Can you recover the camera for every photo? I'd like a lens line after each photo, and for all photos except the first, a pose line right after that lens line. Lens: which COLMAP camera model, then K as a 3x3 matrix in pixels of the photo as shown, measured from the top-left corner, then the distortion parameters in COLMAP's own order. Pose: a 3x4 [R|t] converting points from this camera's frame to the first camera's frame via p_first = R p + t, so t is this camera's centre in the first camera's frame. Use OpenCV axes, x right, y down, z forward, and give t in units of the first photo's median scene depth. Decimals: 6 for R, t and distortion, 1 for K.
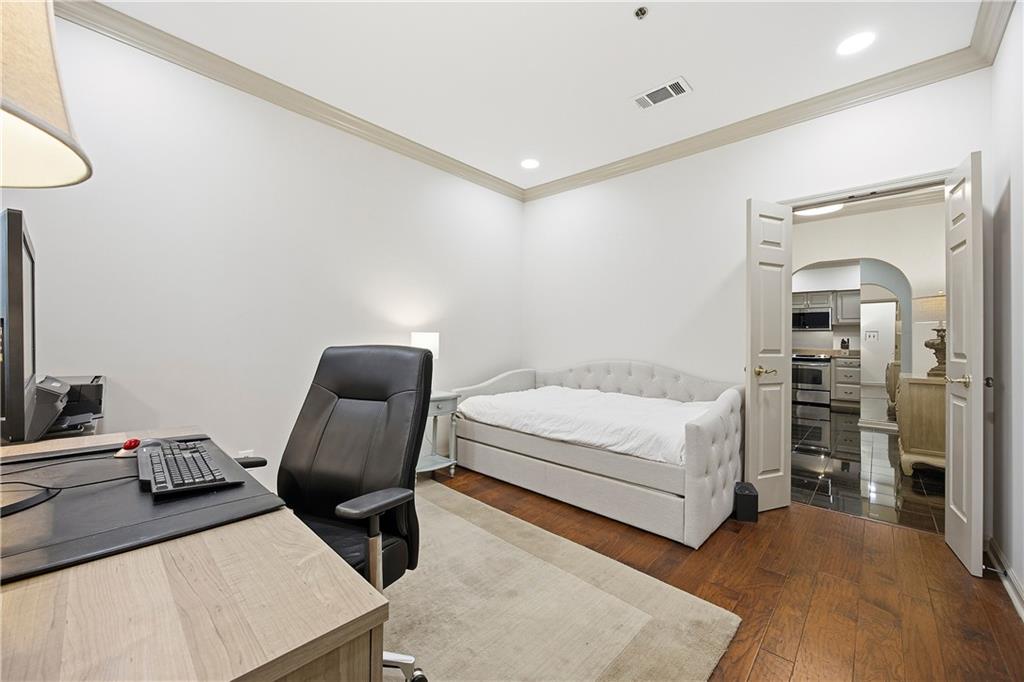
lens RADIAL K [[396.8, 0, 520.0], [0, 396.8, 335.9], [0, 0, 1]] dist [-0.015533, 0.003732]
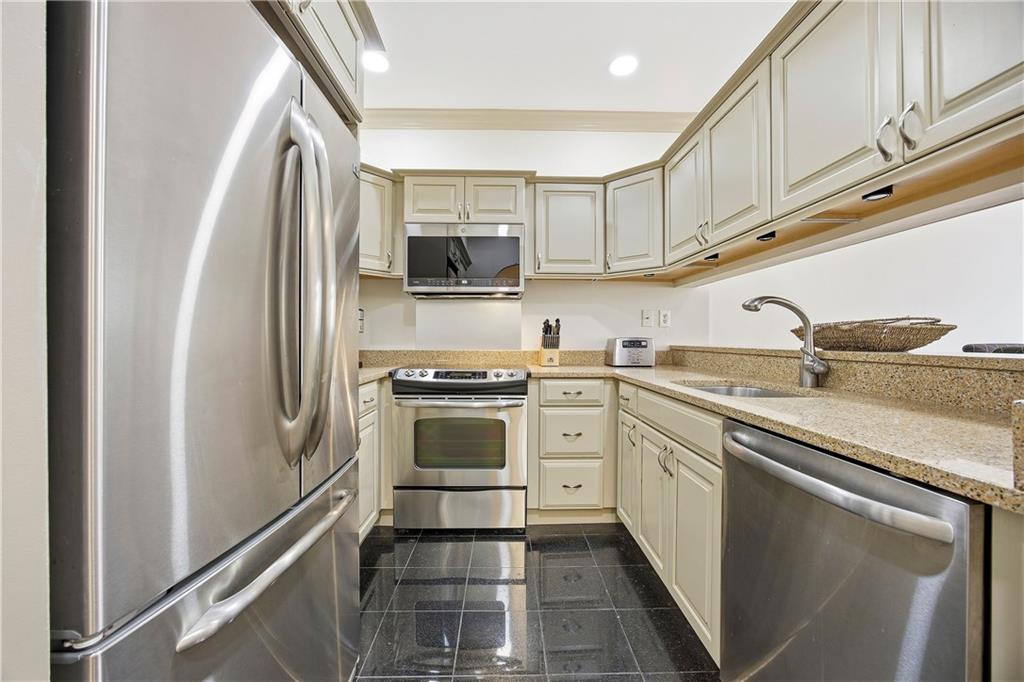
lens RADIAL K [[396.8, 0, 506.9], [0, 396.8, 341.9], [0, 0, 1]] dist [-0.015533, 0.003732]
pose [[0.731976, -0.016148, 0.681139, 0.560805], [0.000487, 0.999731, 0.023178, 0.019252], [-0.681331, -0.016634, 0.731787, 0.776428]]
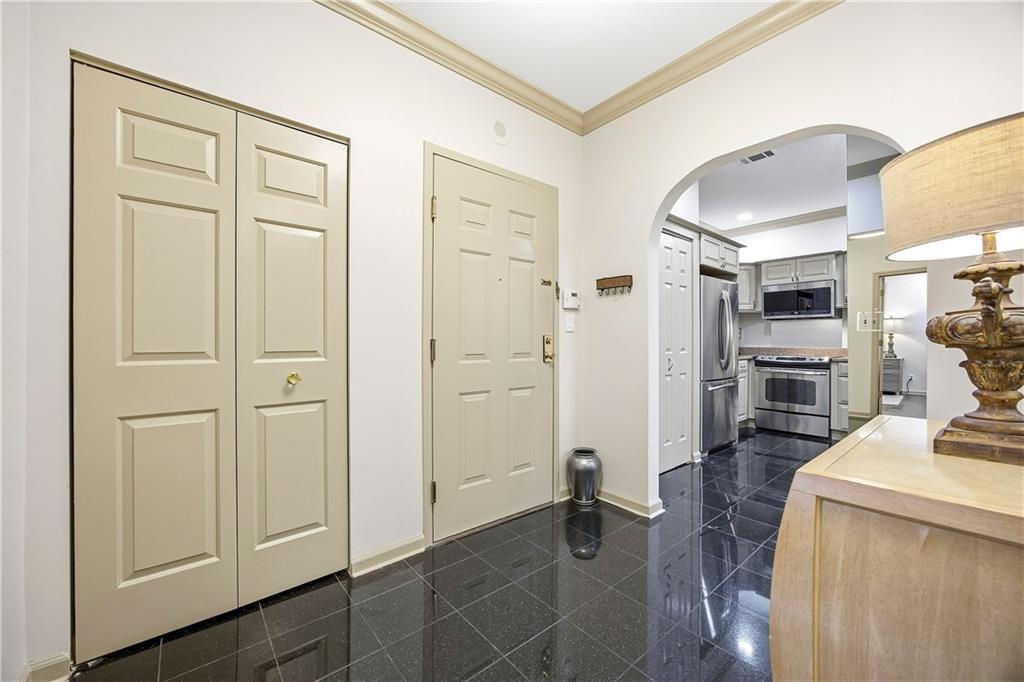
lens RADIAL K [[396.8, 0, 513.3], [0, 396.8, 343.0], [0, 0, 1]] dist [-0.015533, 0.003732]
pose [[0.992002, -0.016123, -0.125192, 0.376703], [0.017807, 0.999765, 0.012342, 0.010207], [0.124963, -0.014473, 0.992056, 0.333858]]
